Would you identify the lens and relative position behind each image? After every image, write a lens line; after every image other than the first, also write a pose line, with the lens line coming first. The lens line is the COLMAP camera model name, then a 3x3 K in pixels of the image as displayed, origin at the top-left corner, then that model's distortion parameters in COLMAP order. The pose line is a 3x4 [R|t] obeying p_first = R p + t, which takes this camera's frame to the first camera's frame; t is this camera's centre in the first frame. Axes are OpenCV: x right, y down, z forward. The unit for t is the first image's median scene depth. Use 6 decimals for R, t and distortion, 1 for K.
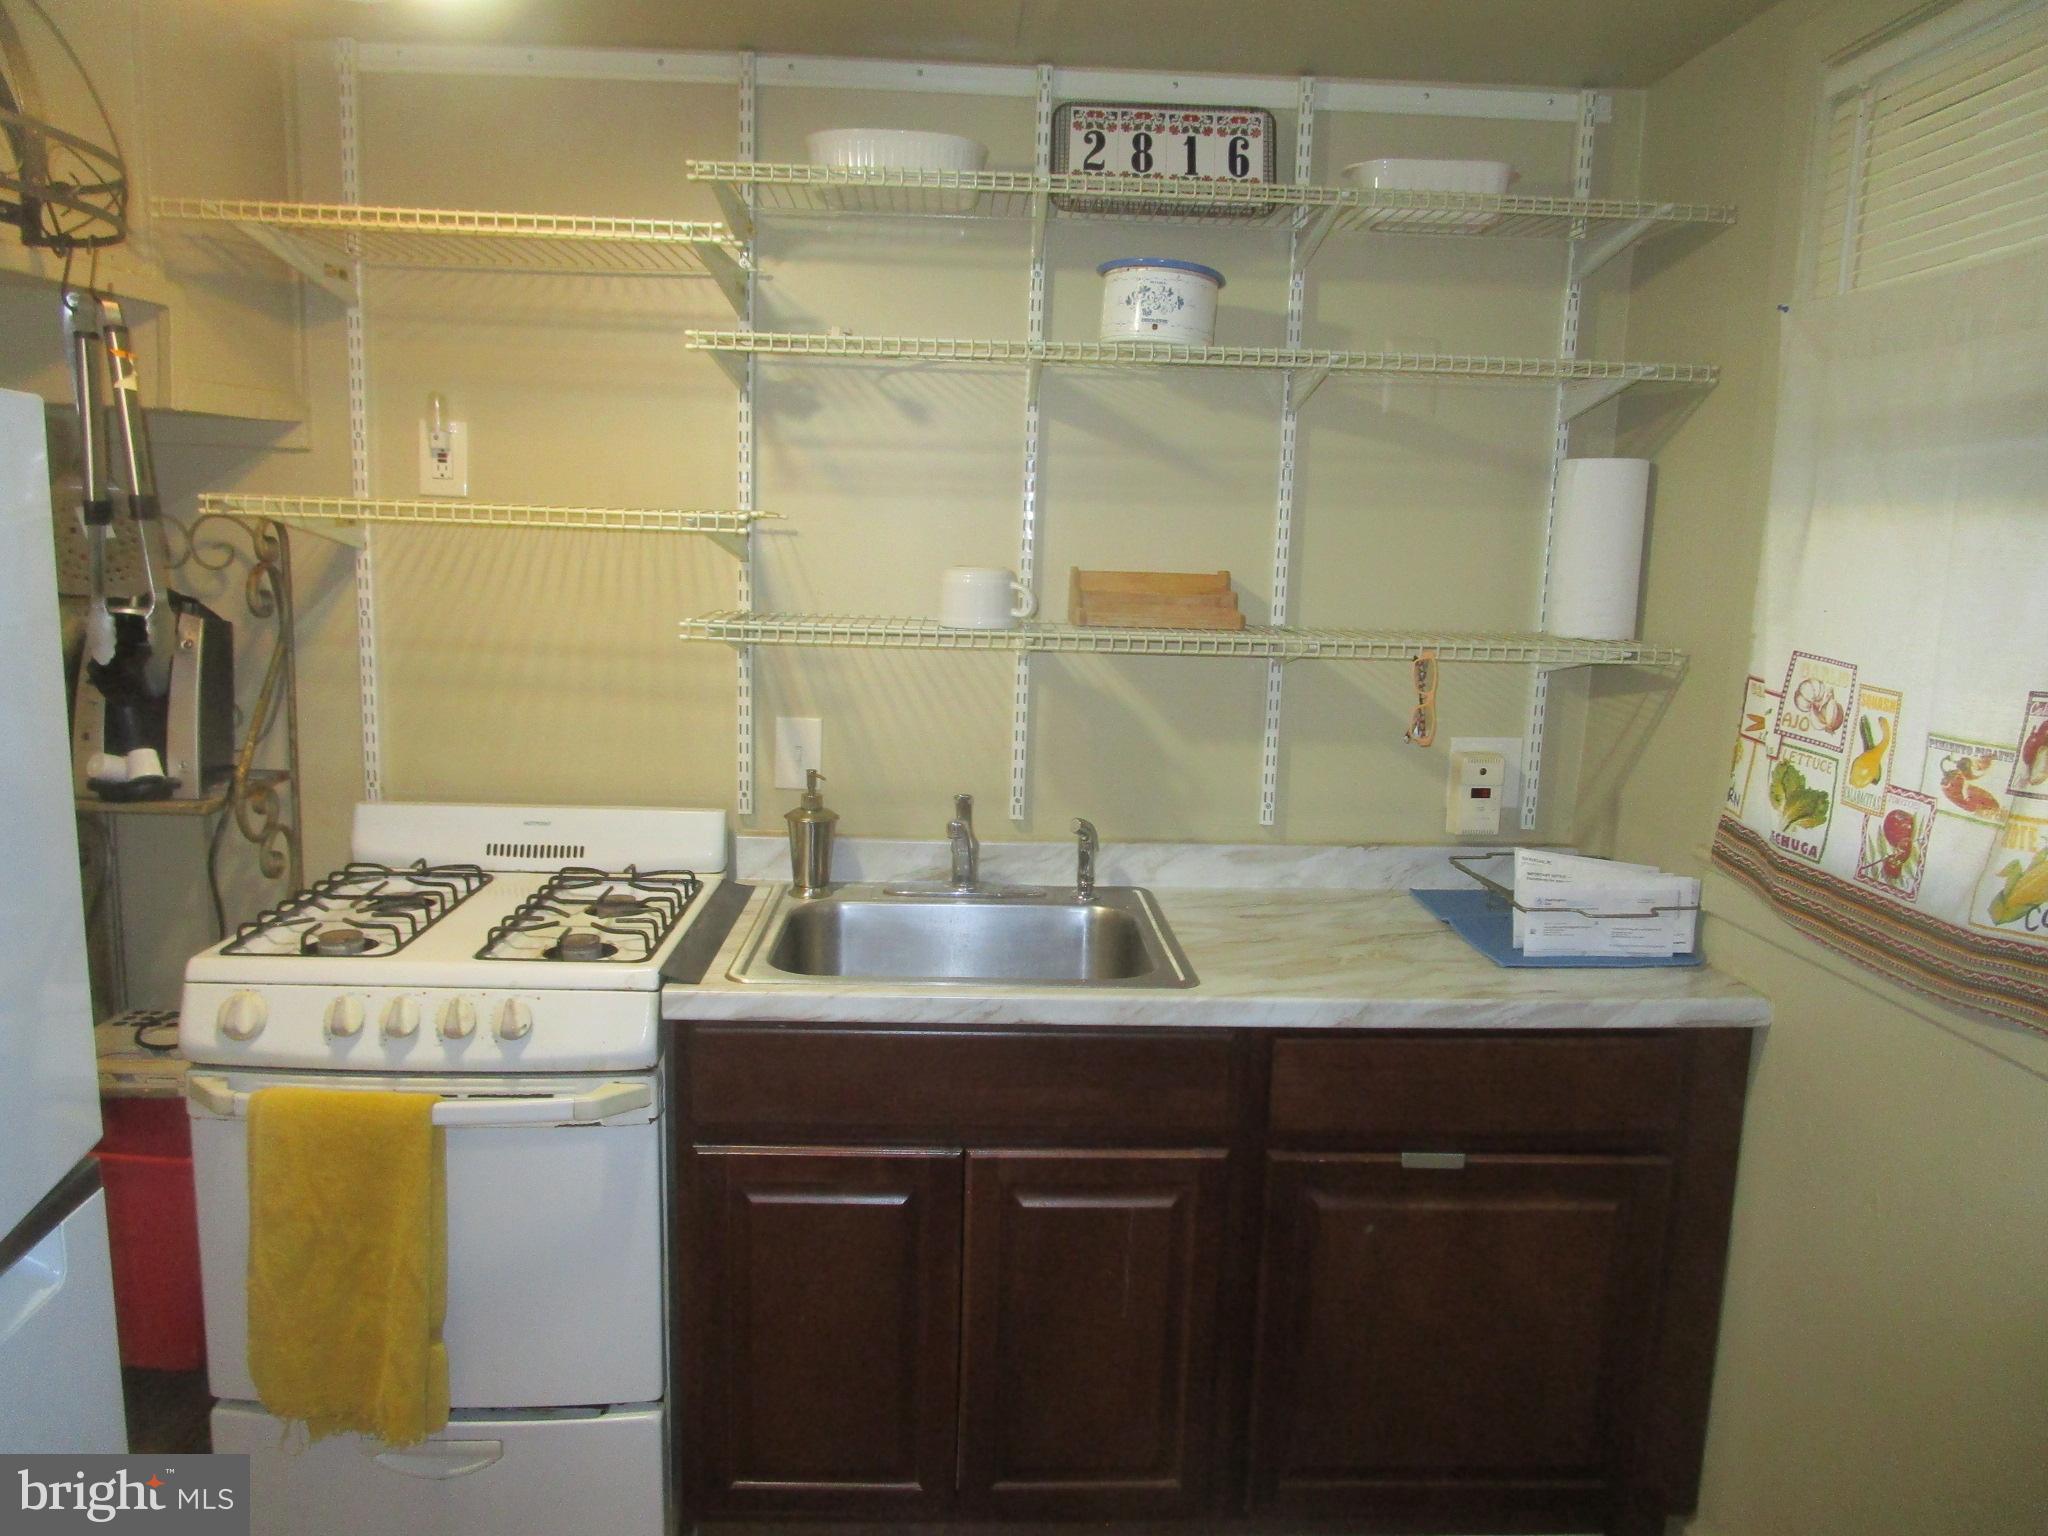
lens RADIAL K [[1456.7, 0, 1033.4], [0, 1456.7, 777.5], [0, 0, 1]] dist [-0.033859, 0.017343]
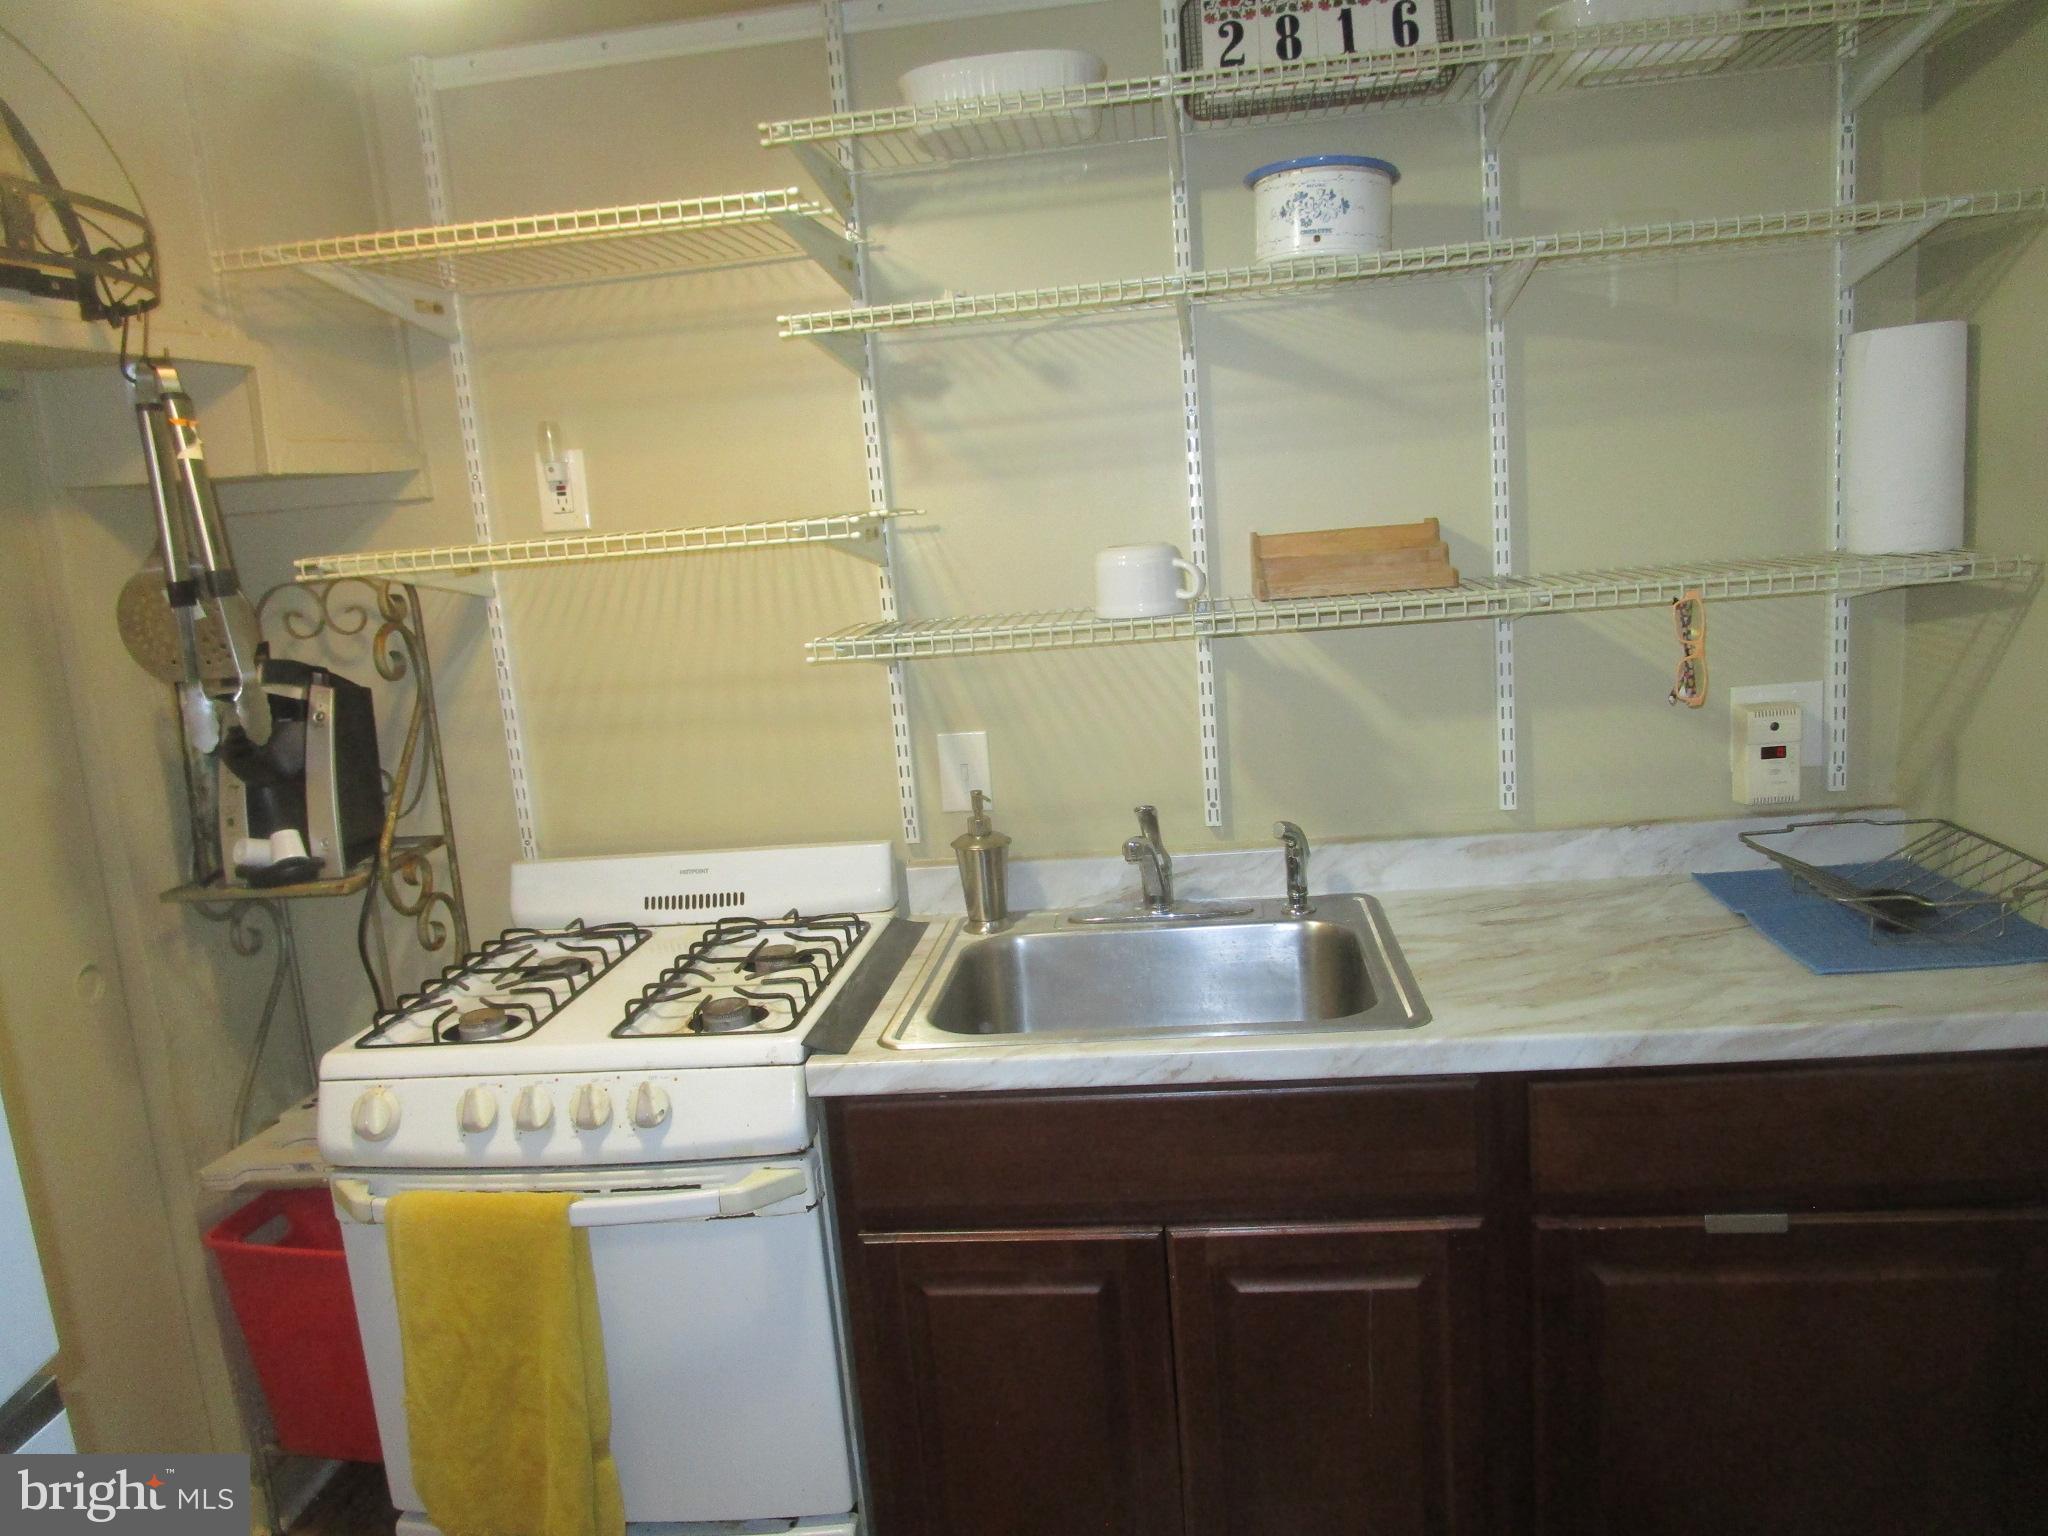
lens RADIAL K [[1456.7, 0, 1033.4], [0, 1456.7, 777.5], [0, 0, 1]] dist [-0.033859, 0.017343]
pose [[0.981329, -0.081572, -0.174181, 0.040599], [0.084854, 0.996327, 0.011469, -0.021714], [0.172606, -0.026035, 0.984647, 0.129226]]
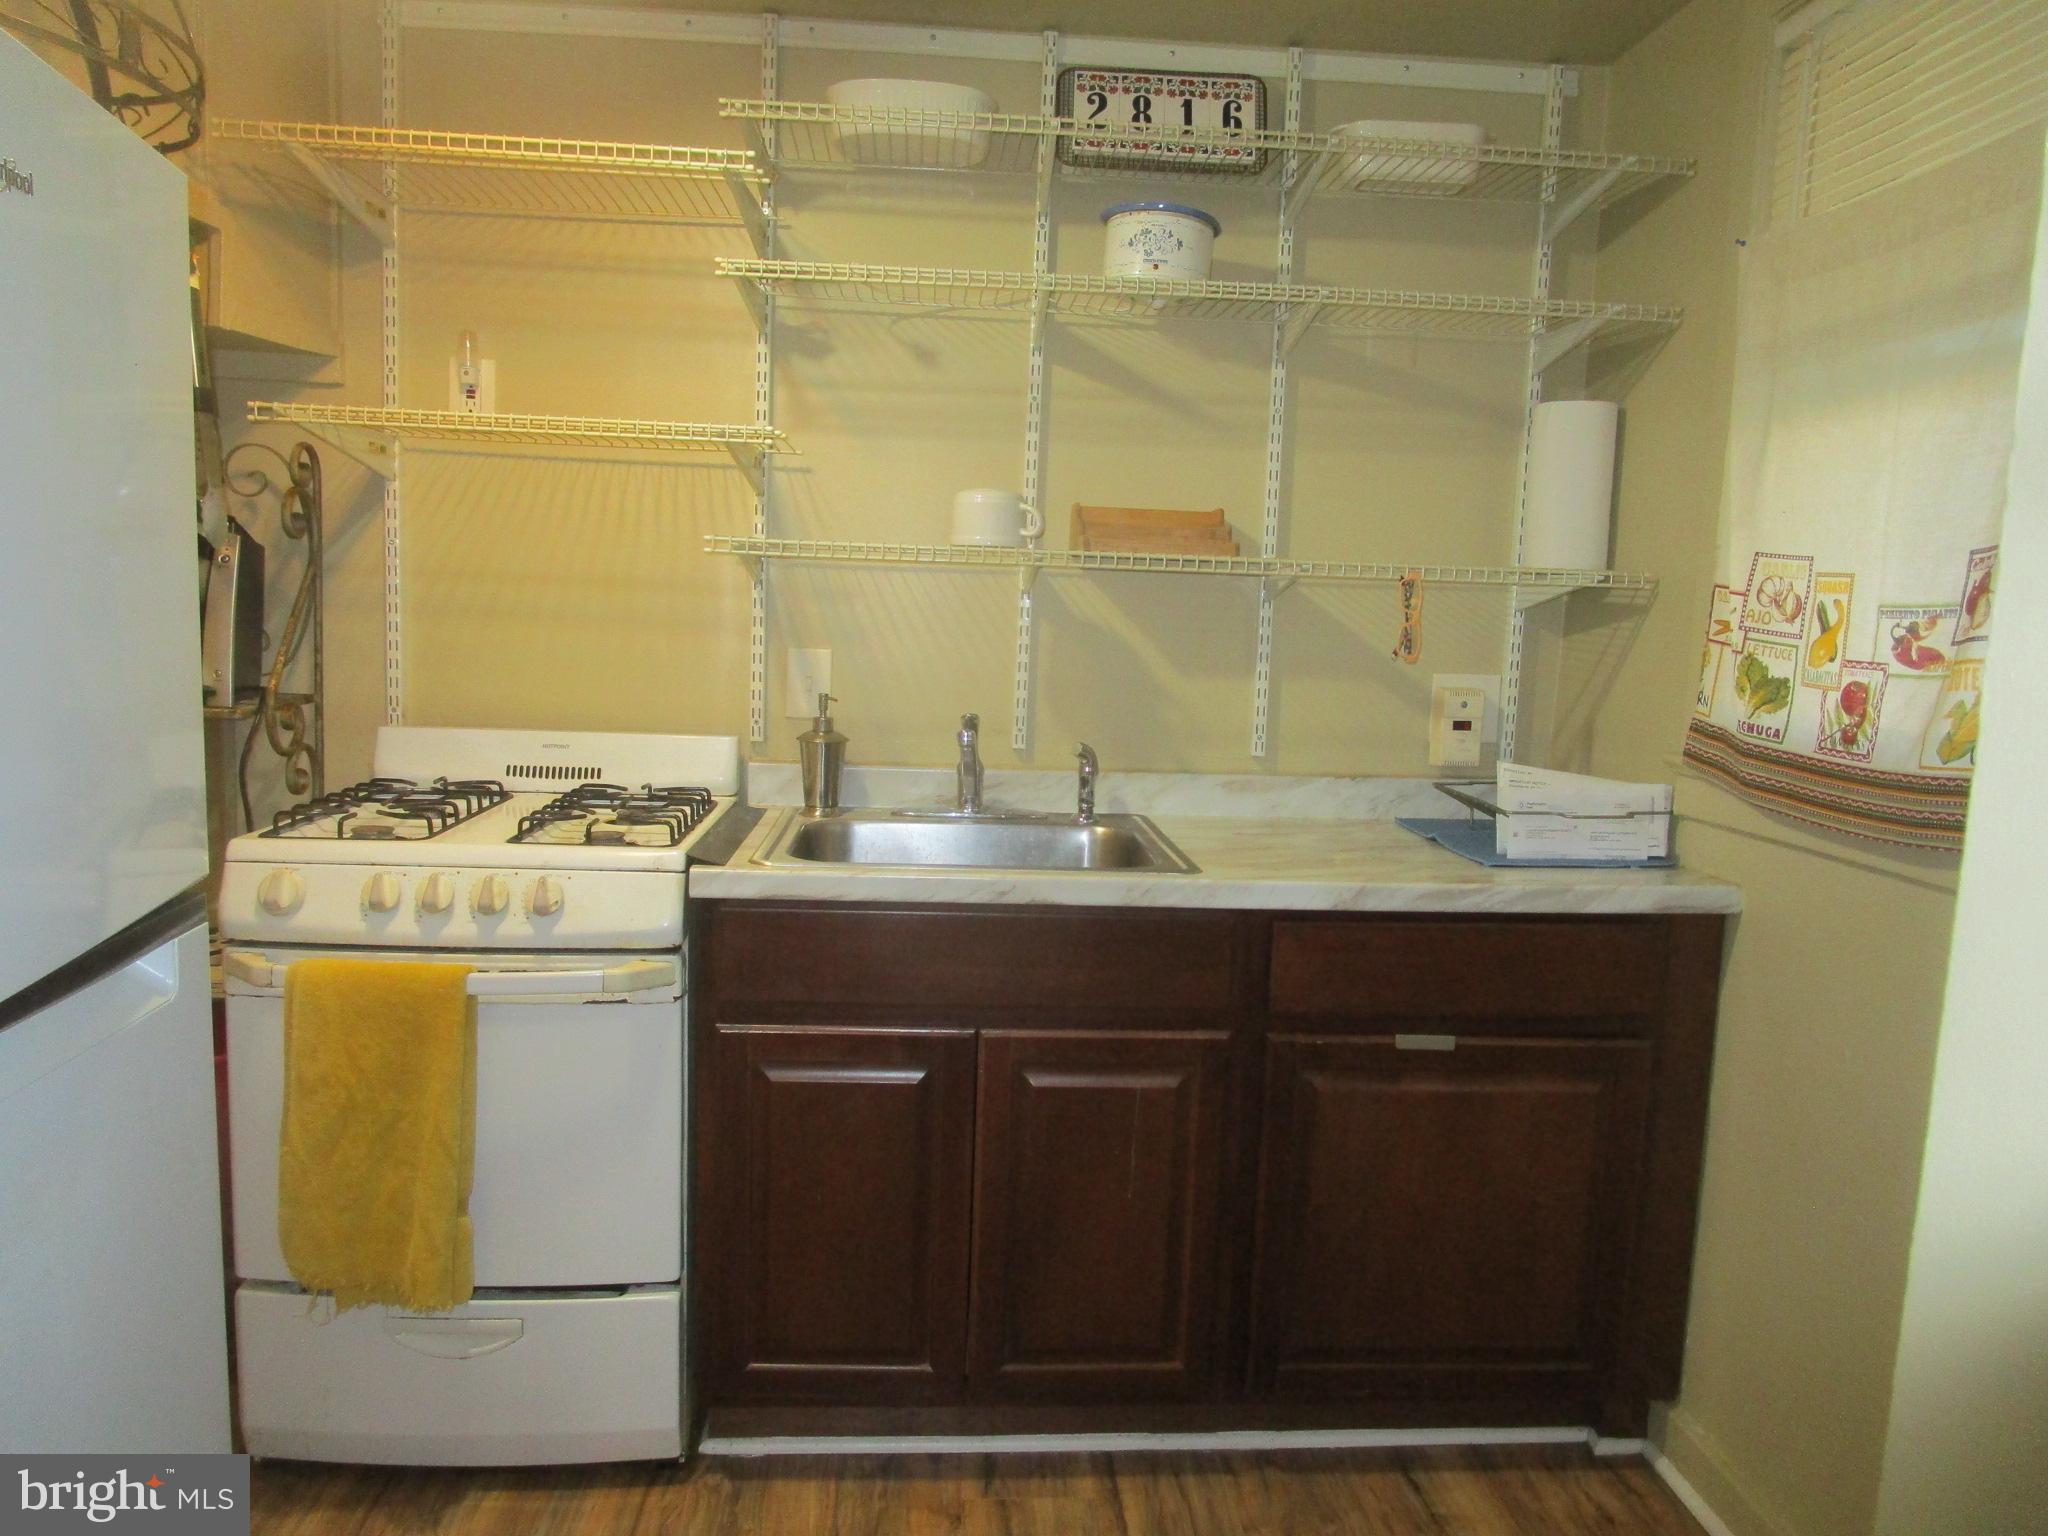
lens RADIAL K [[1456.7, 0, 1033.4], [0, 1456.7, 777.5], [0, 0, 1]] dist [-0.033859, 0.017343]
pose [[0.999719, 0.003628, 0.023430, -0.027778], [-0.002624, 0.999083, -0.042730, 0.102632], [-0.023563, 0.042657, 0.998812, -0.040915]]
